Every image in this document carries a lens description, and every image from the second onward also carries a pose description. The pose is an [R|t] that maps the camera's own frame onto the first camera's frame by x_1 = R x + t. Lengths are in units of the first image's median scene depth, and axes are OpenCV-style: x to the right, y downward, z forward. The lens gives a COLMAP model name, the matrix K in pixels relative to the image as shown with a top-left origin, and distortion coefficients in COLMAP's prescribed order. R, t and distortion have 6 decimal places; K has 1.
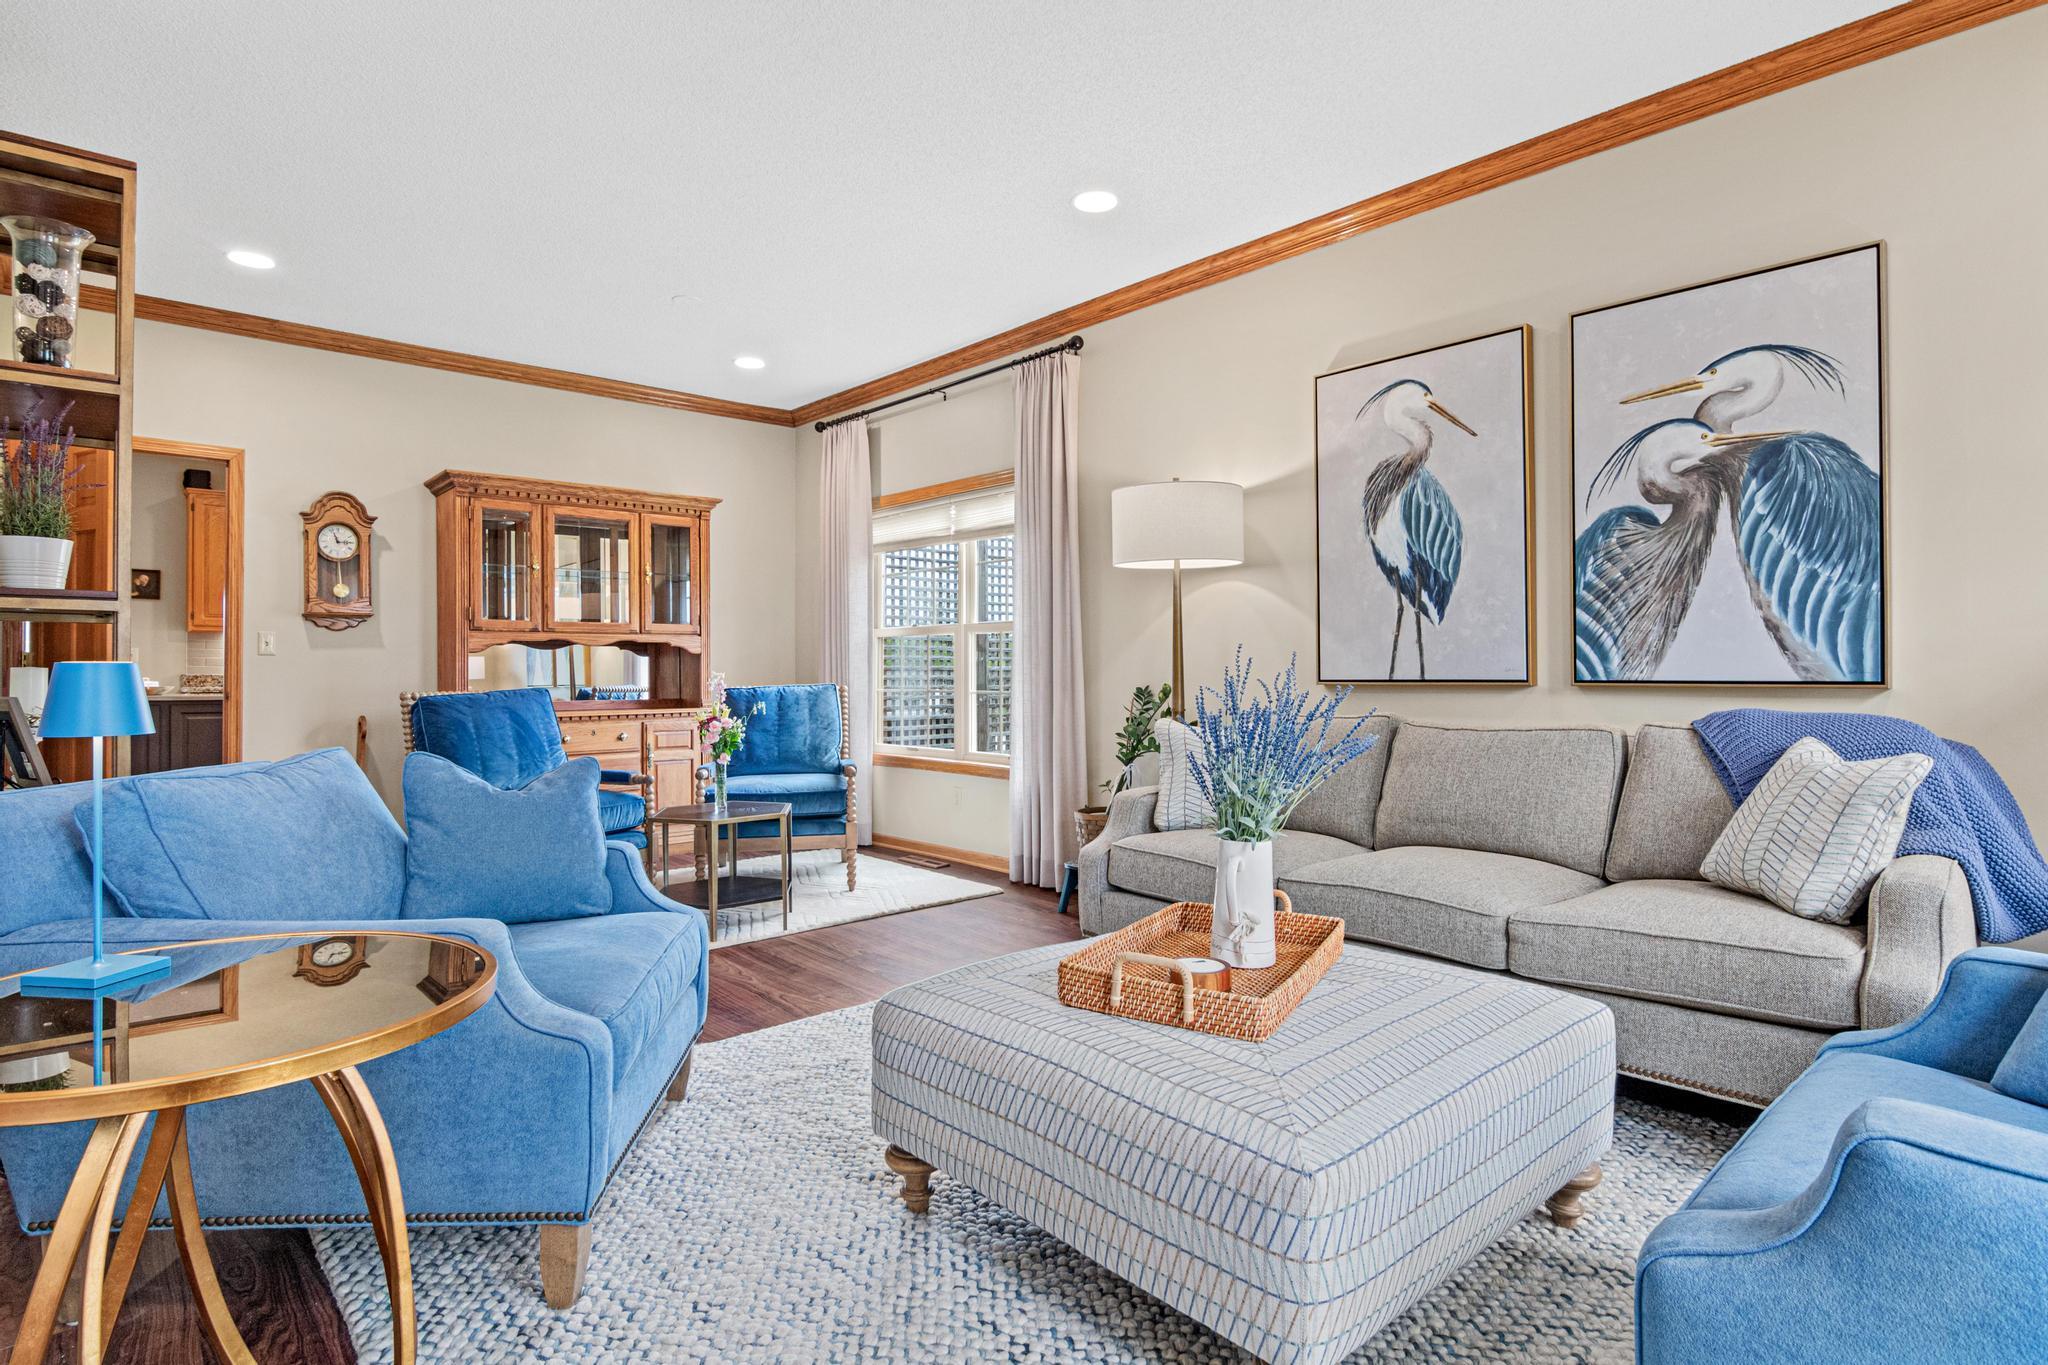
lens RADIAL K [[1054.0, 0, 1023.0], [0, 1054.0, 670.4], [0, 0, 1]] dist [0.004608, 0.000771]
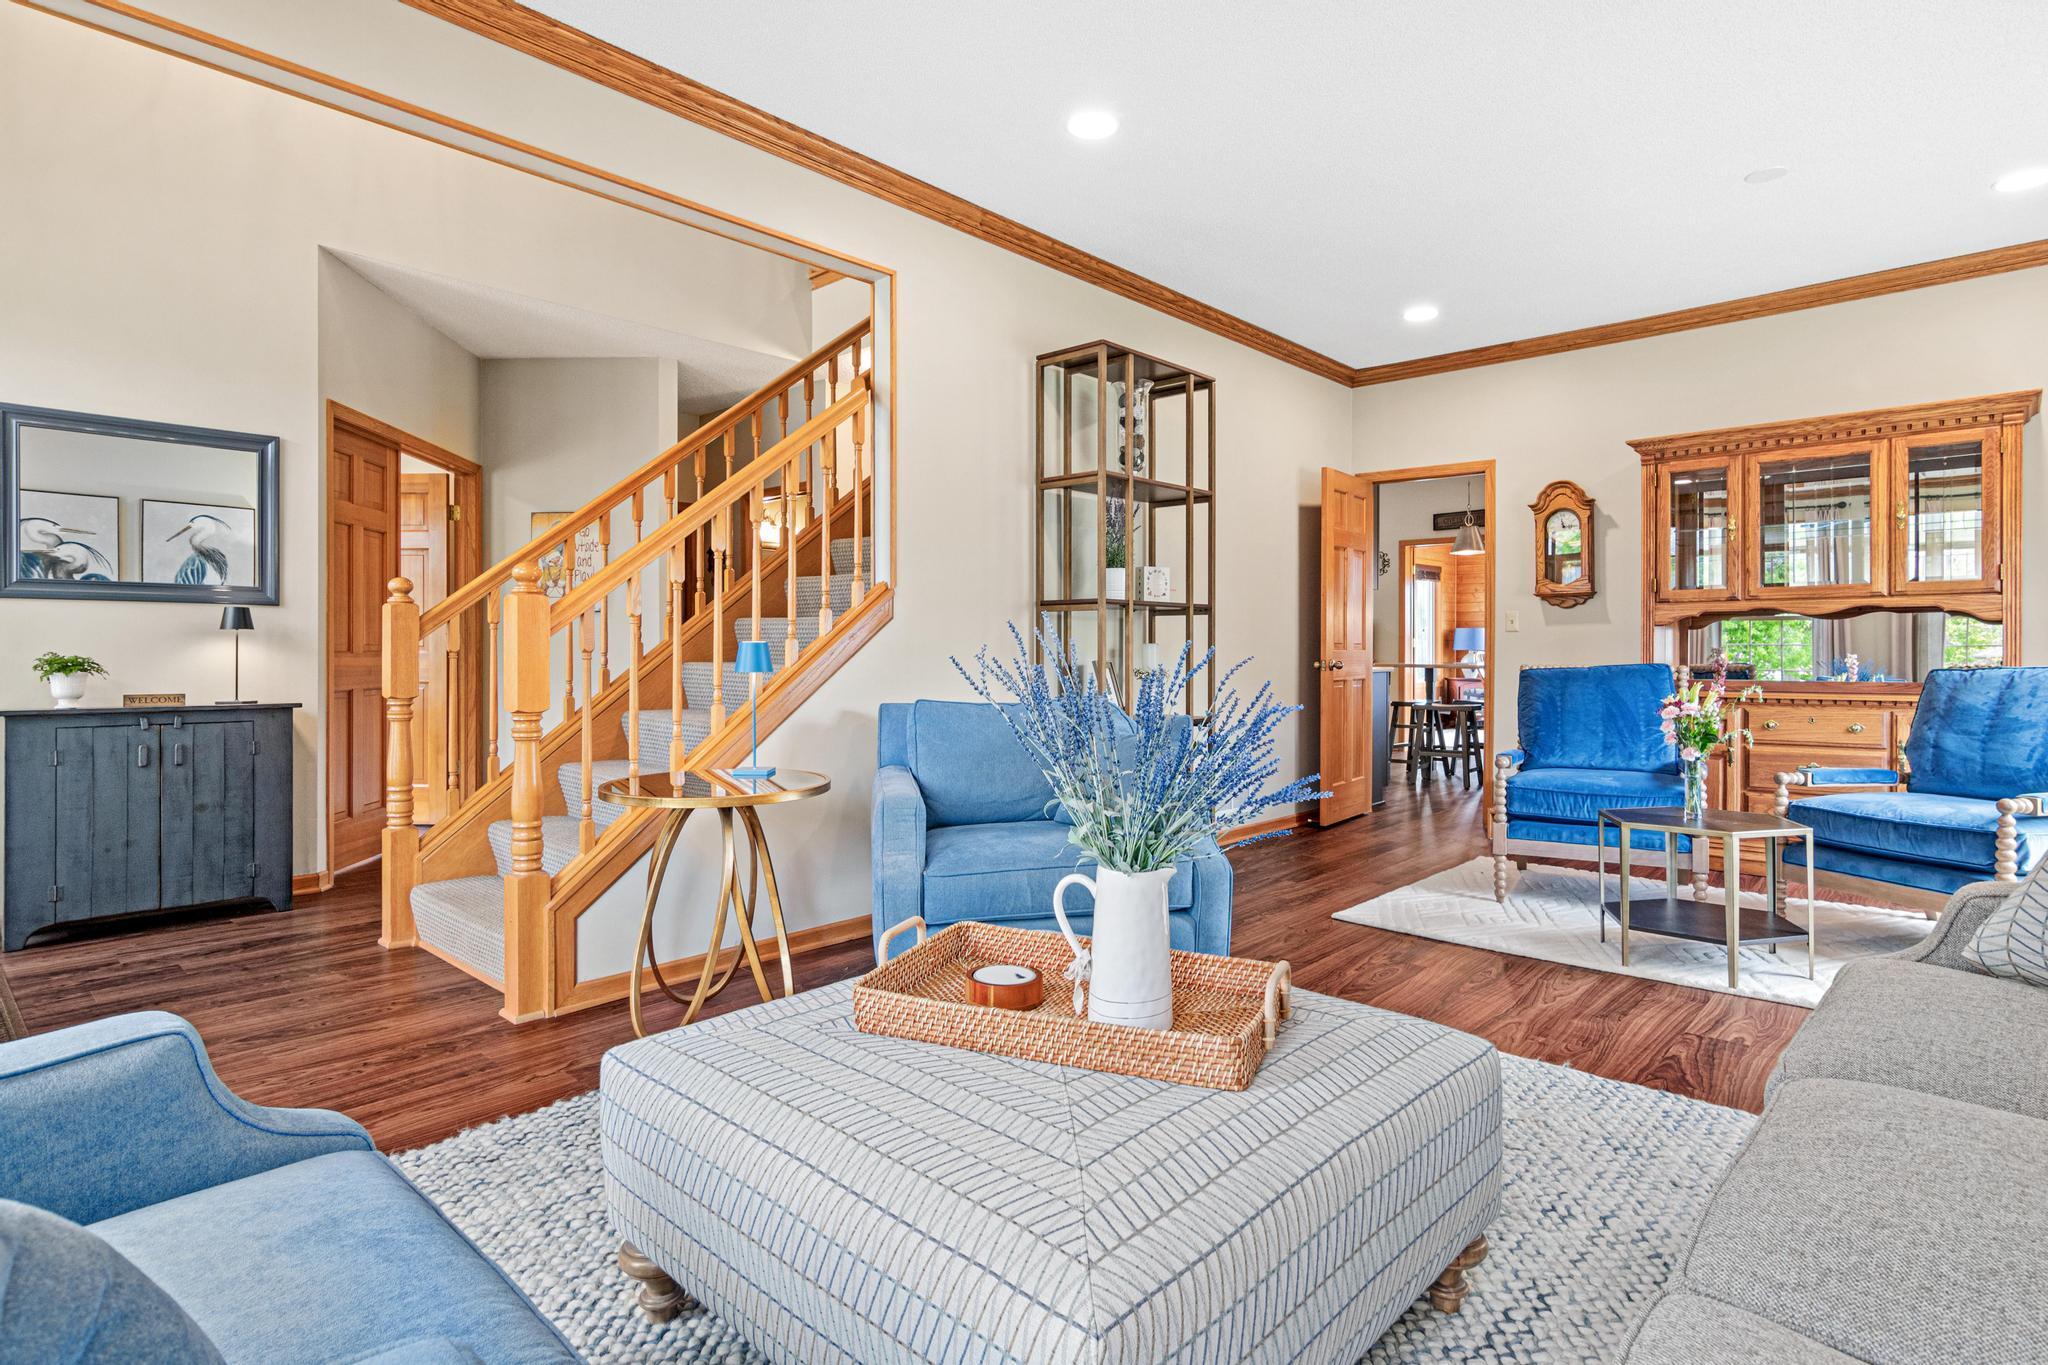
lens RADIAL K [[1054.0, 0, 1024.7], [0, 1054.0, 670.1], [0, 0, 1]] dist [0.004608, 0.000771]
pose [[0.097486, 0.022579, -0.994981, 0.374647], [-0.000369, 0.999743, 0.022651, 0.001541], [0.995237, -0.001841, 0.097470, 0.333095]]
